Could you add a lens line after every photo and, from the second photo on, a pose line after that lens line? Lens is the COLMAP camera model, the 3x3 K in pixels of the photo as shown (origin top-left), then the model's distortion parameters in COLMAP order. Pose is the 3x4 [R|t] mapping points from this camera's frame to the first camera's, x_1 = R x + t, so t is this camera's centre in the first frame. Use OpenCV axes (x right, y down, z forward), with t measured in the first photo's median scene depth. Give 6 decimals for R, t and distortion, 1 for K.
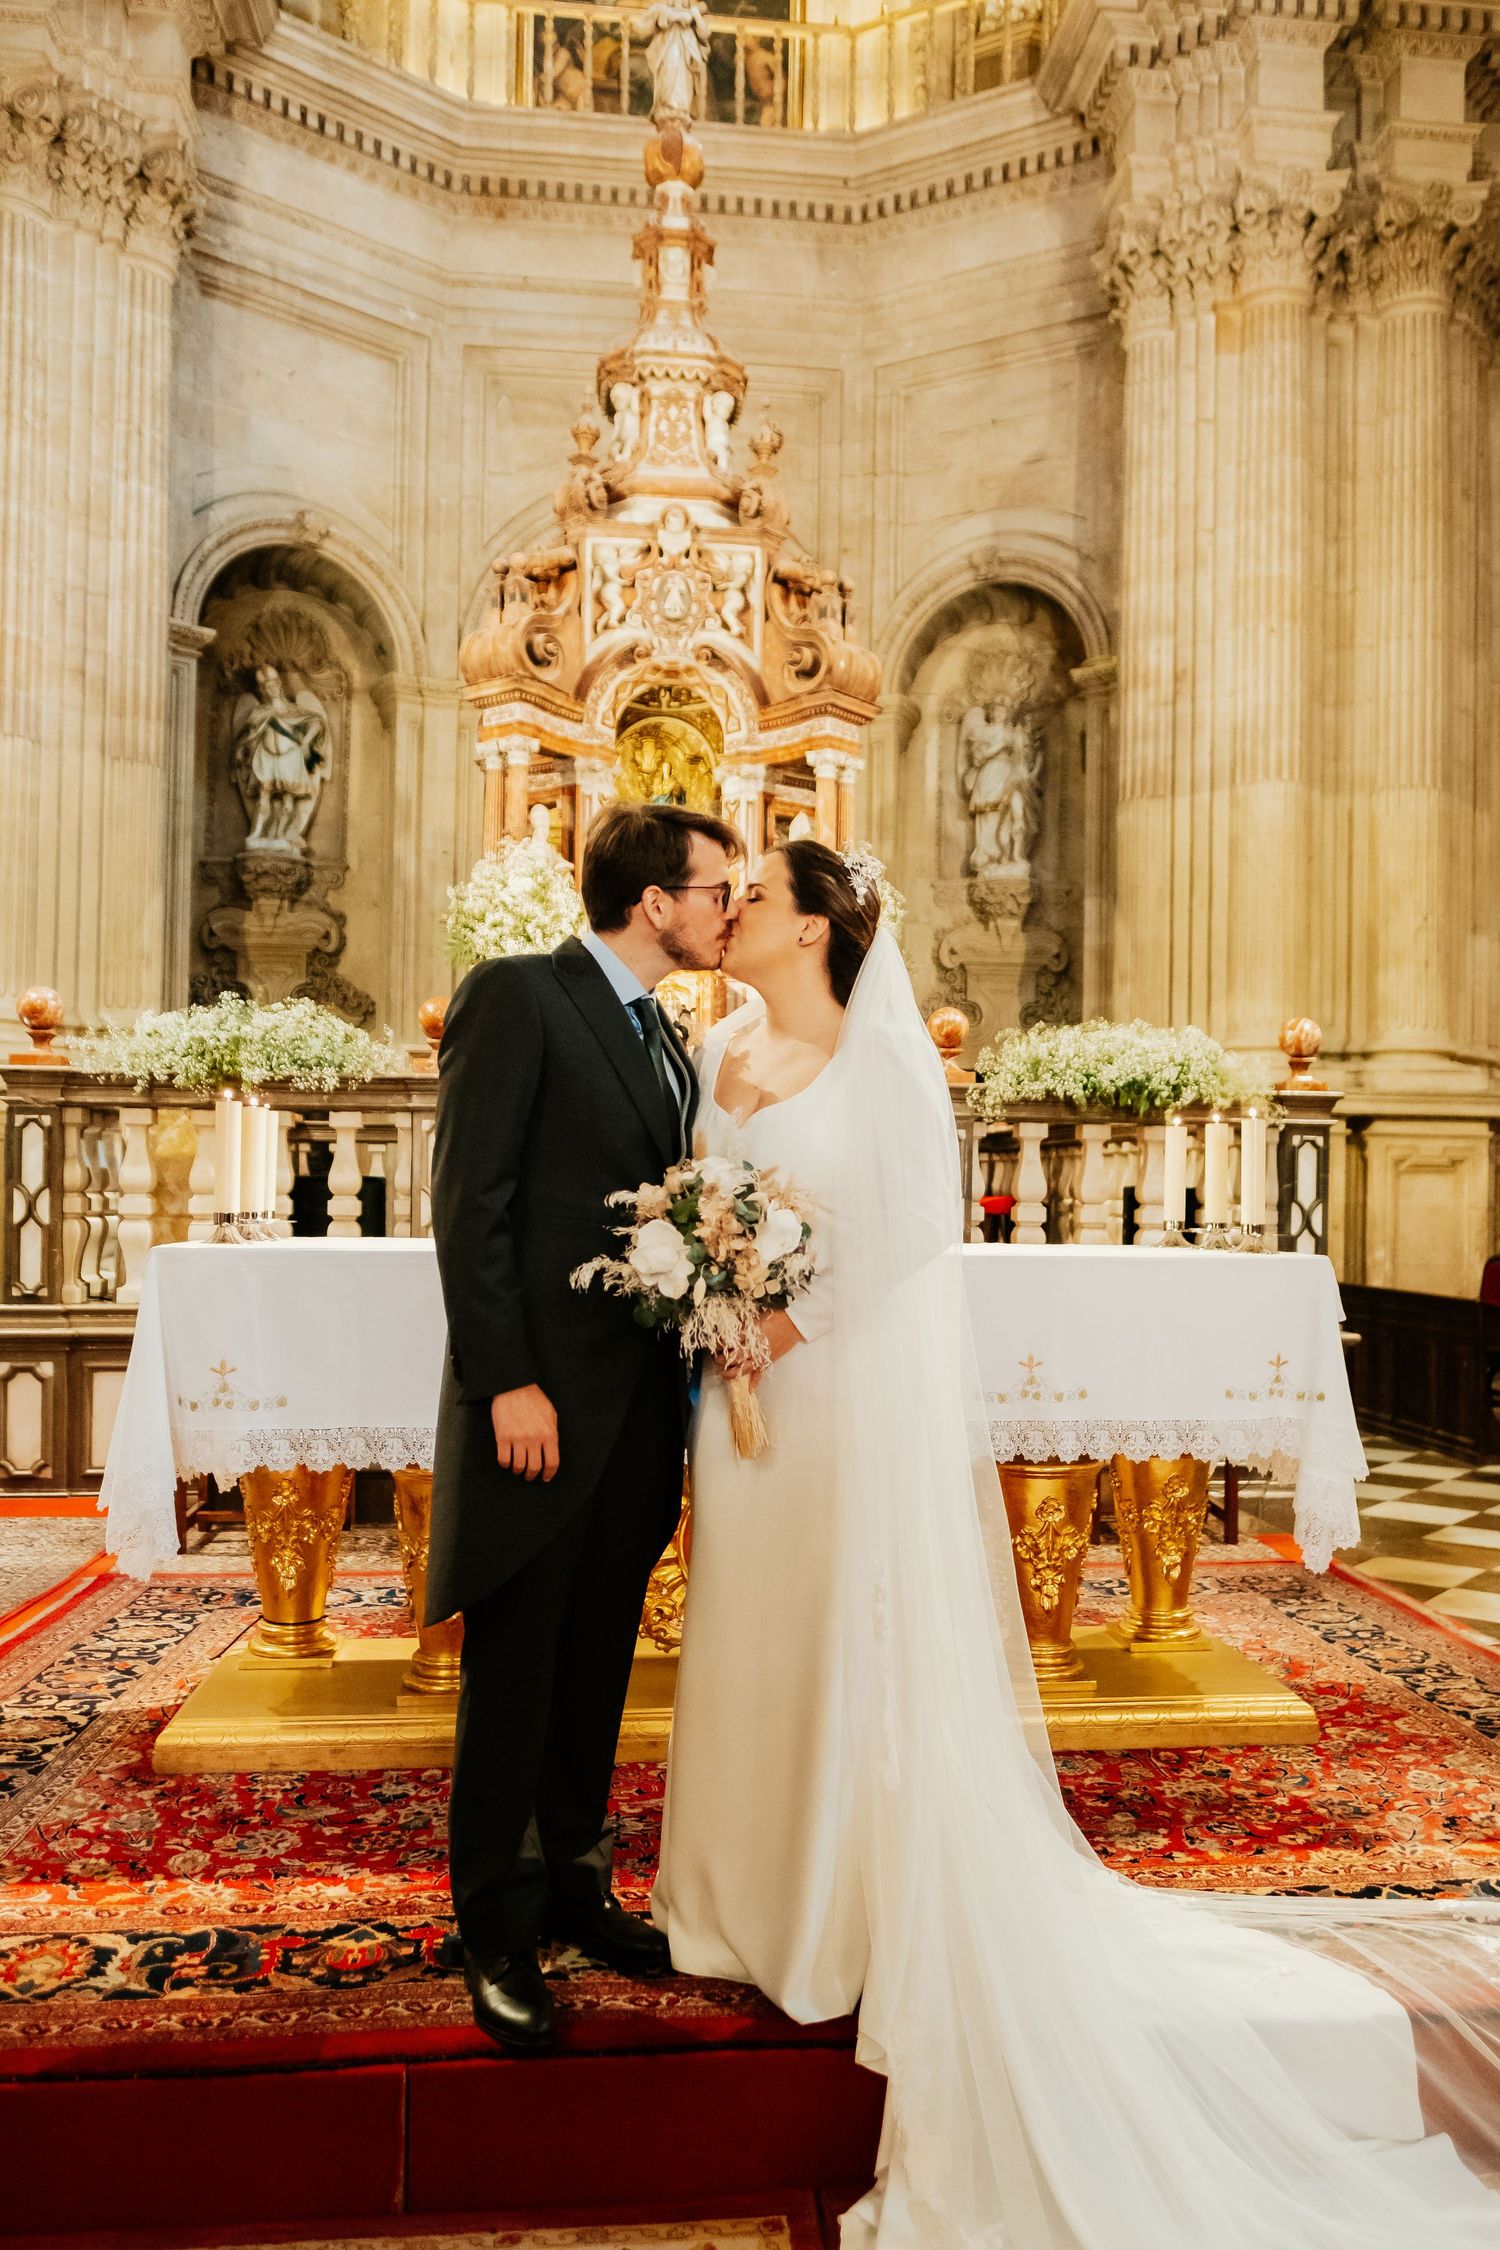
lens RADIAL K [[1769.7, 0, 823.3], [0, 1769.7, 1167.5], [0, 0, 1]] dist [-0.014119, -0.000939]
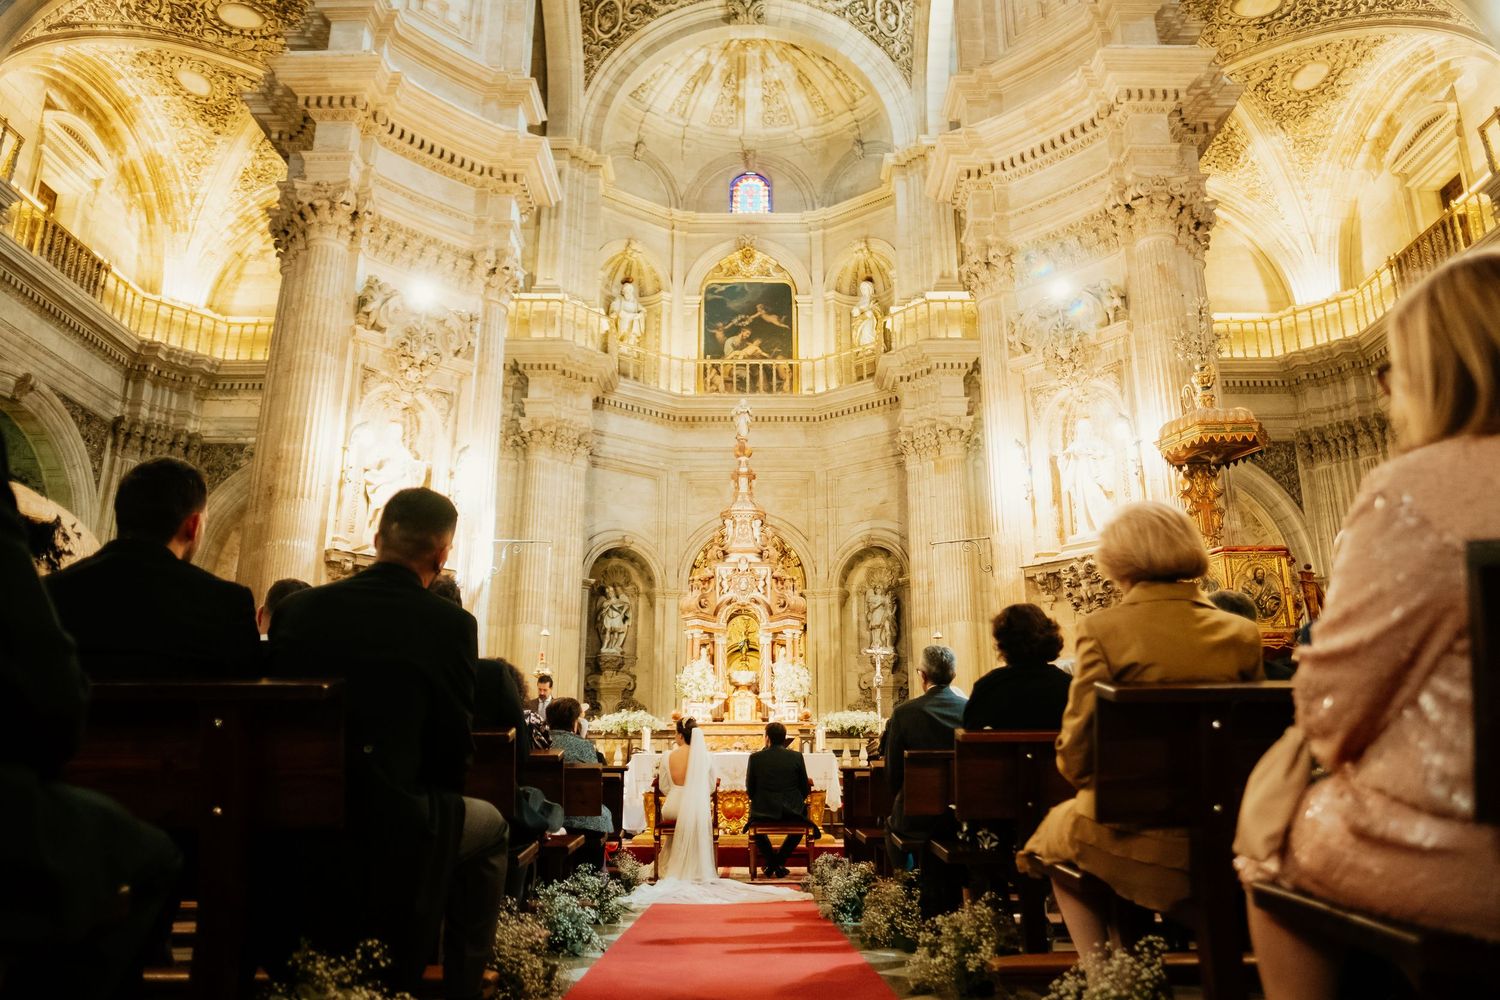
lens RADIAL K [[1070.7, 0, 757.8], [0, 1070.7, 507.9], [0, 0, 1]] dist [0.000505, 0.001287]
pose [[0.992036, -0.049101, -0.115992, 0.134462], [0.016555, 0.963728, -0.266371, 0.056302], [0.124863, 0.262330, 0.956866, -0.704711]]
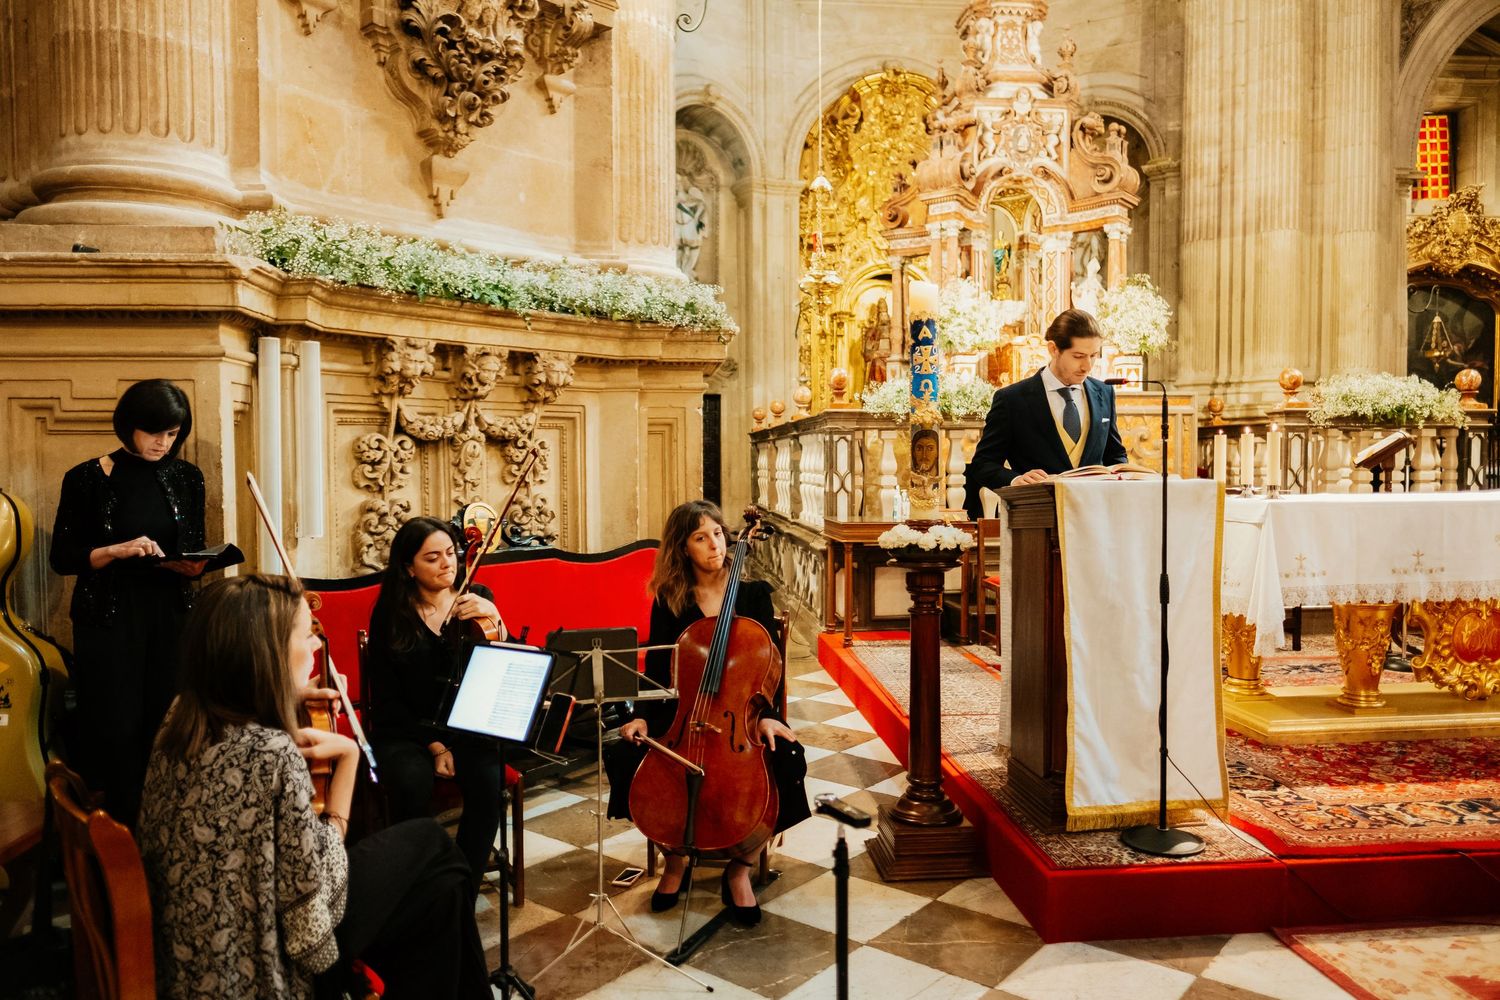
lens RADIAL K [[1042.5, 0, 755.9], [0, 1042.5, 511.9], [0, 0, 1]] dist [-0.011755, 0.002560]
pose [[0.999610, -0.018221, -0.021161, -0.251587], [0.019472, 0.997978, 0.060505, -0.008066], [0.020016, -0.060894, 0.997944, -0.069107]]
